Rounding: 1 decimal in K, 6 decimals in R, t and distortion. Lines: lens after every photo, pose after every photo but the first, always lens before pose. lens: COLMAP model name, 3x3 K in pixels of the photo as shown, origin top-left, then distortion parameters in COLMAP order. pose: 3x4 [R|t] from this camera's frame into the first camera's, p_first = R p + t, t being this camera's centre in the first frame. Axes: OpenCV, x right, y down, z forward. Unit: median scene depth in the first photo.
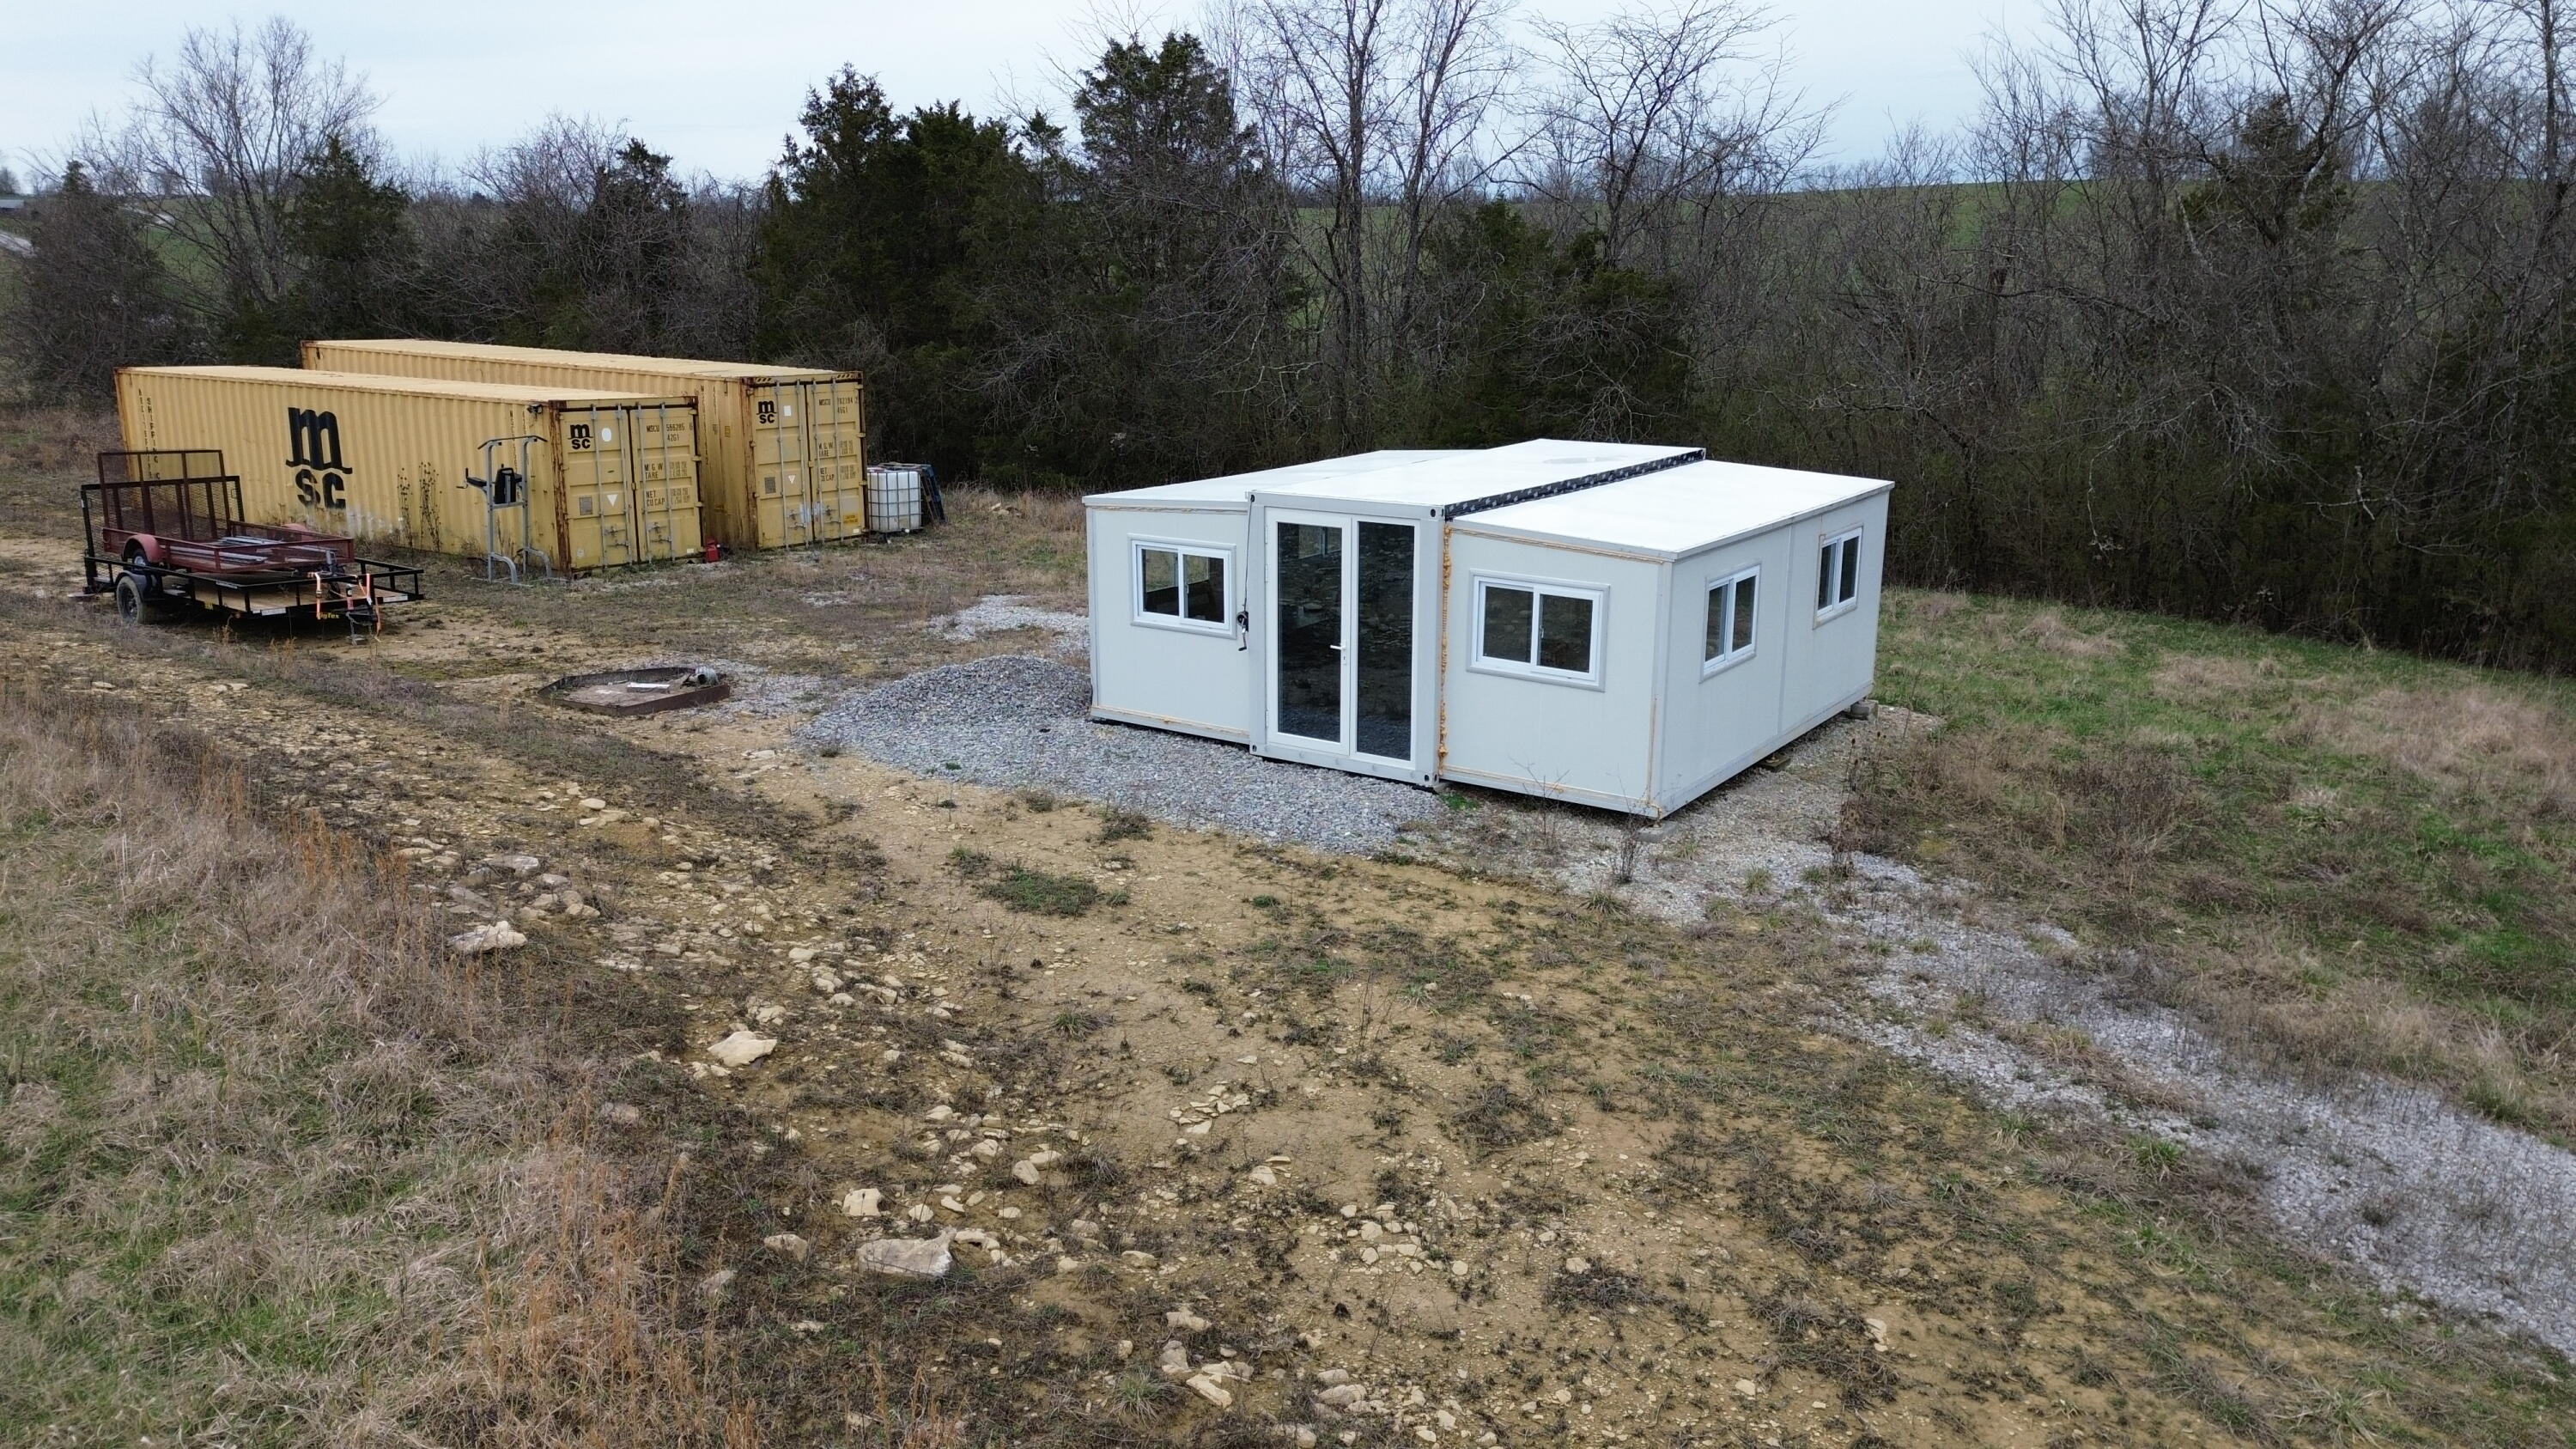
lens RADIAL K [[1802.6, 0, 1298.2], [0, 1802.6, 710.4], [0, 0, 1]] dist [0.084528, -0.083673]
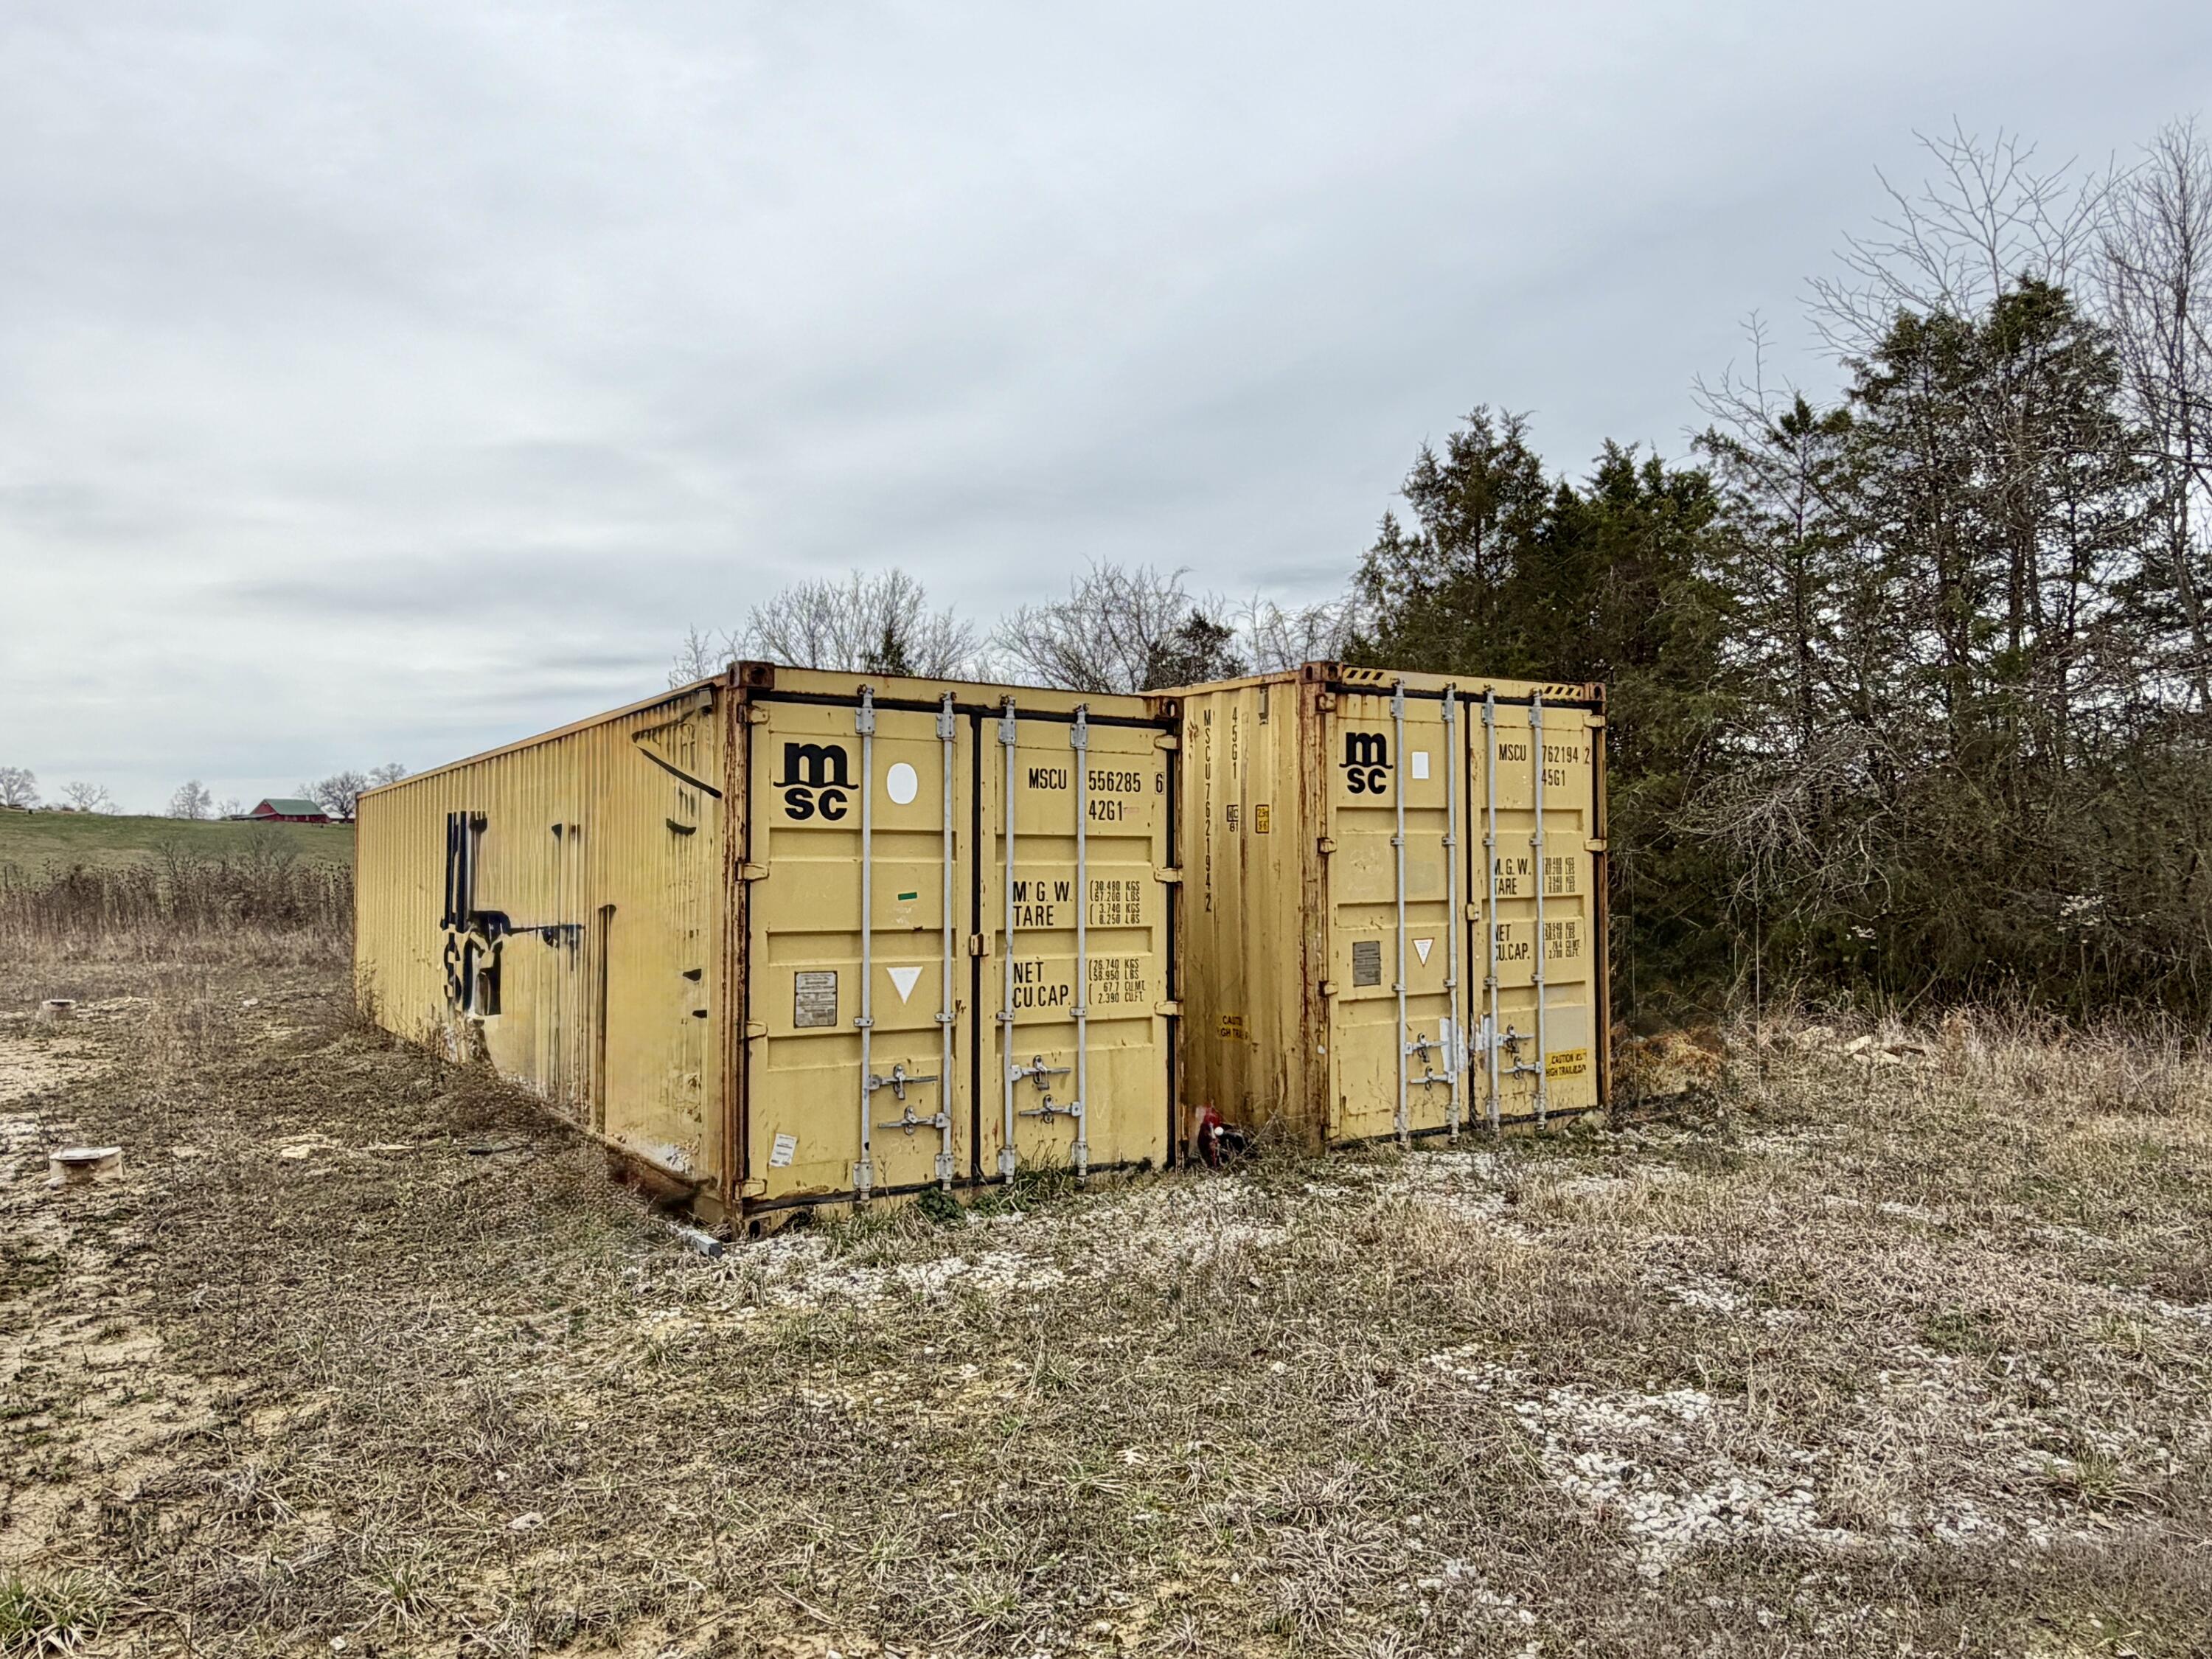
lens RADIAL K [[1524.1, 0, 1124.0], [0, 1524.1, 836.9], [0, 0, 1]] dist [0.003239, 0.005052]
pose [[0.916851, -0.029231, -0.398158, -0.213934], [-0.073063, 0.968187, -0.239325, -0.072589], [0.392487, 0.248516, 0.885547, 0.707603]]
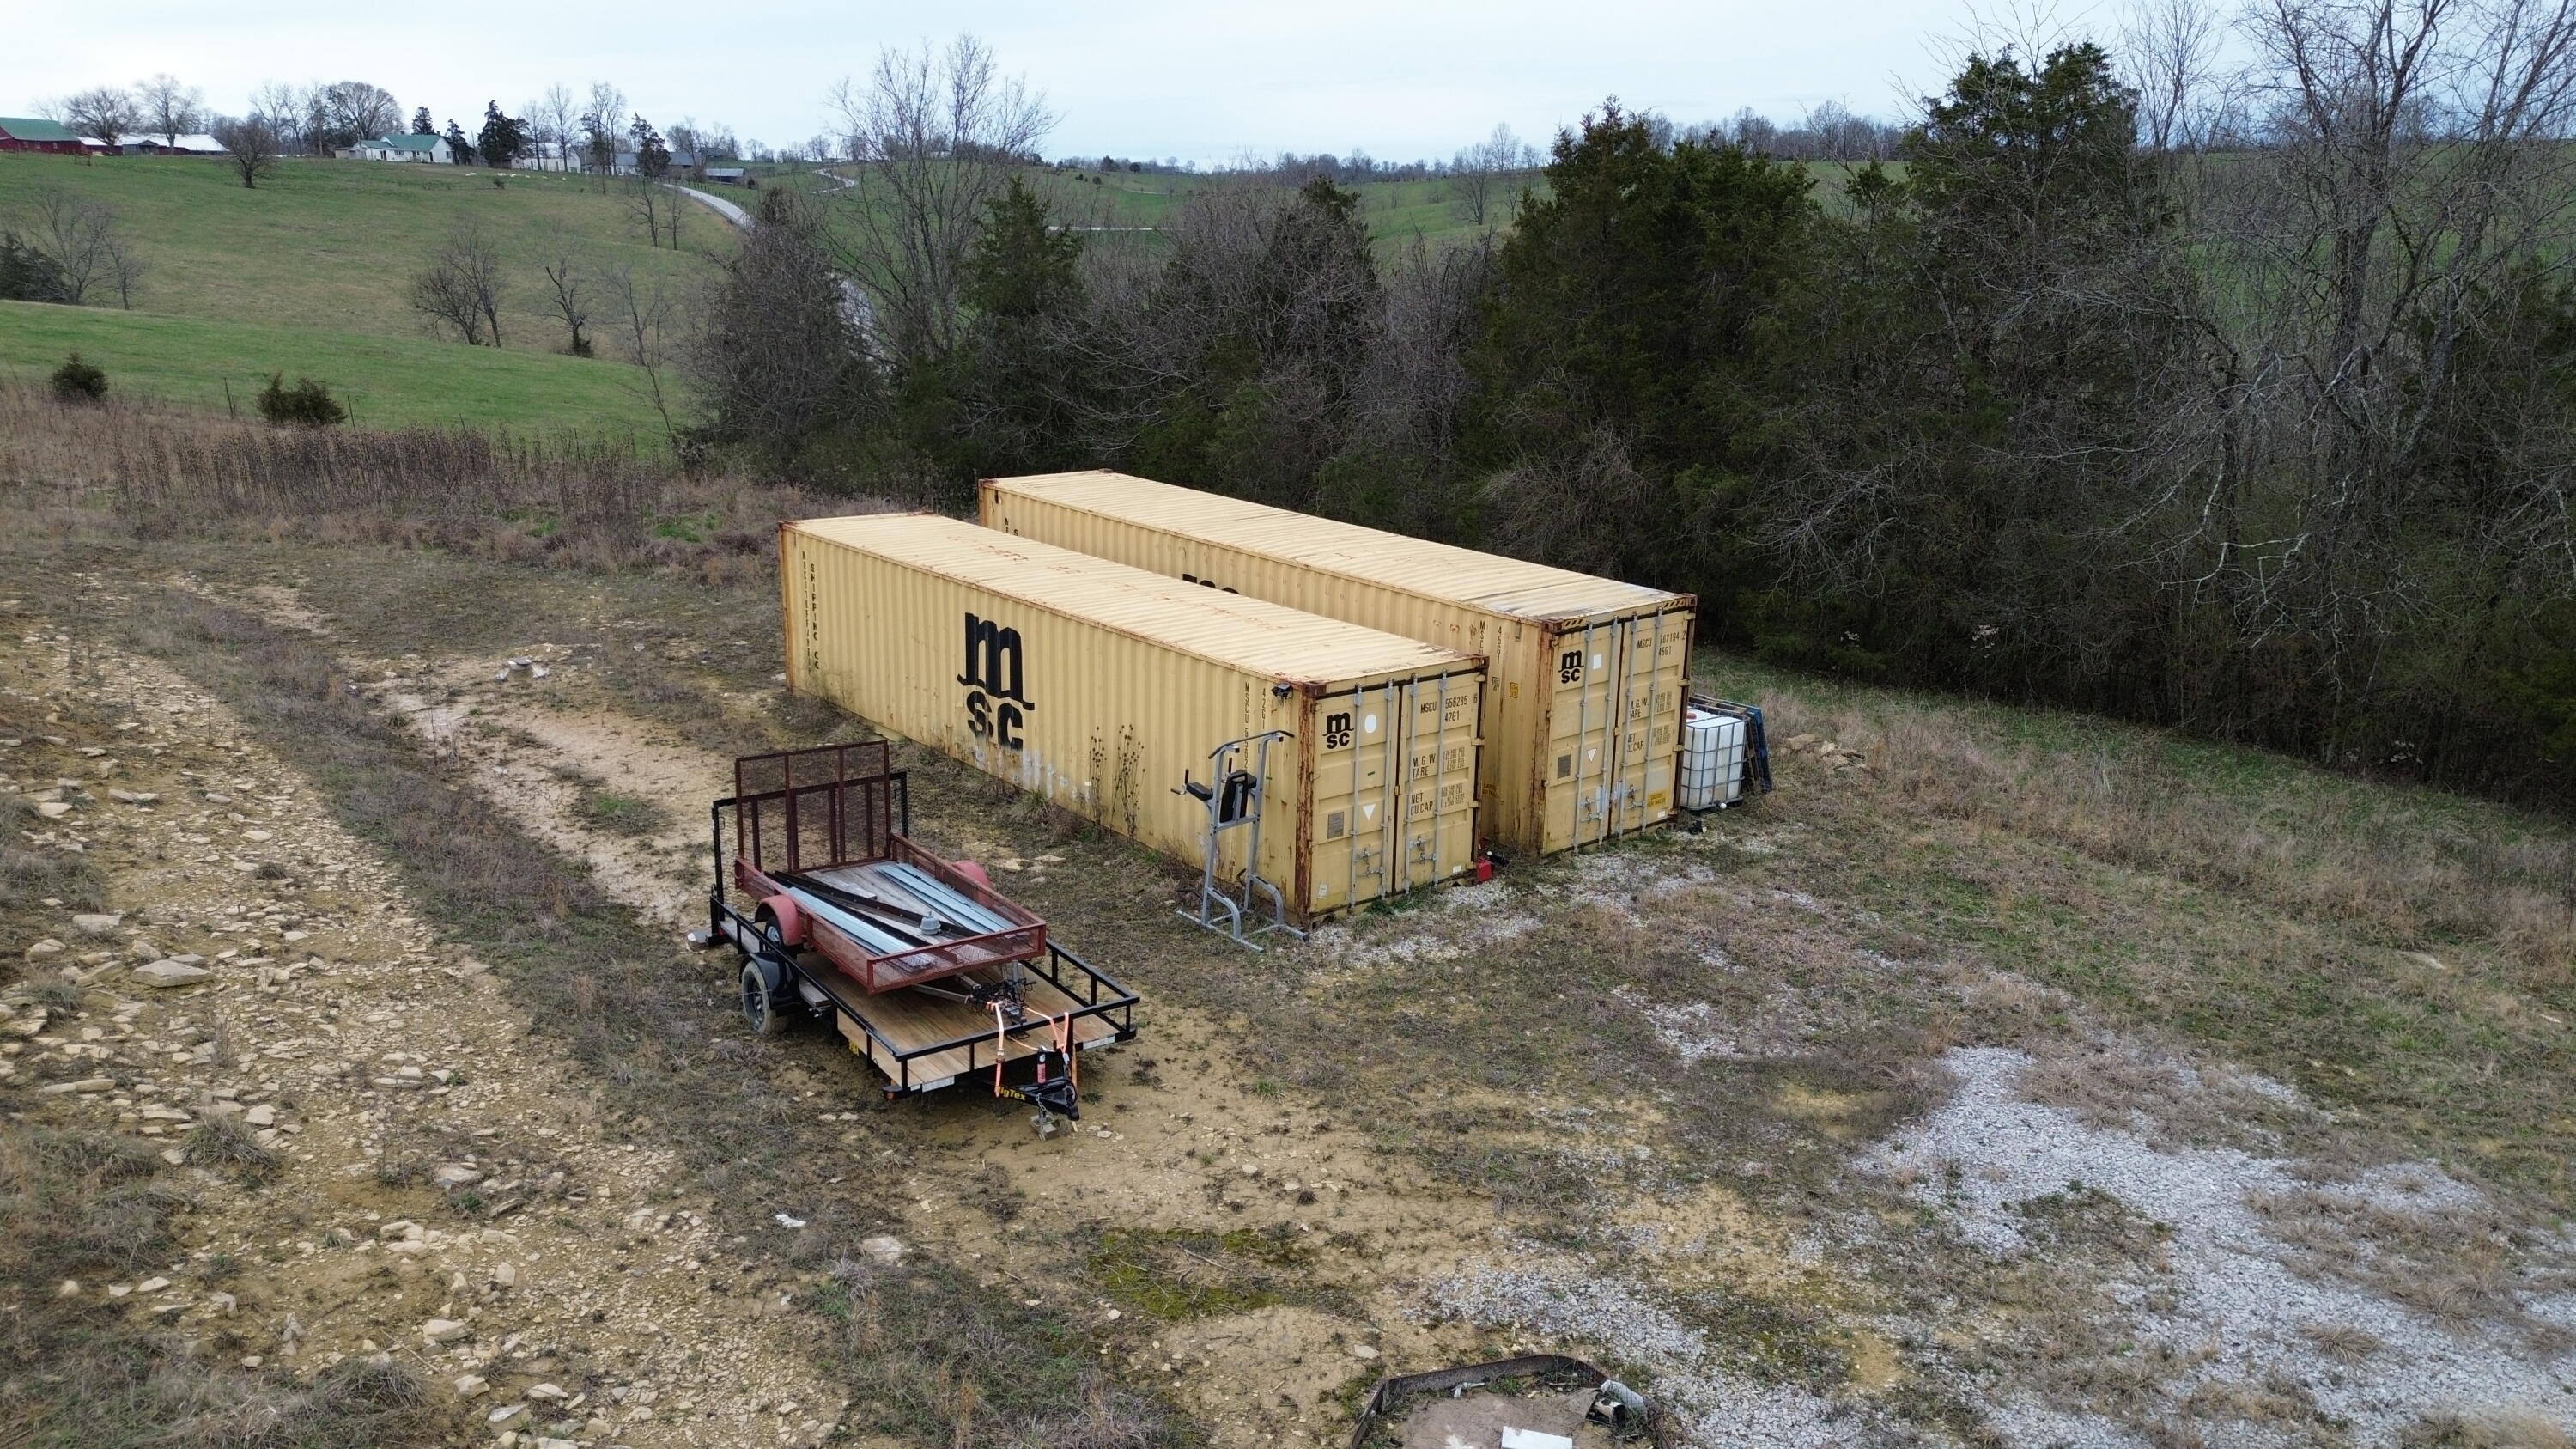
lens RADIAL K [[1802.6, 0, 1298.2], [0, 1802.6, 710.4], [0, 0, 1]] dist [0.084528, -0.083673]
pose [[0.953398, 0.081963, -0.290370, -0.188101], [-0.074556, 0.996549, 0.036502, -0.163241], [0.292359, -0.013152, 0.956218, 0.304674]]
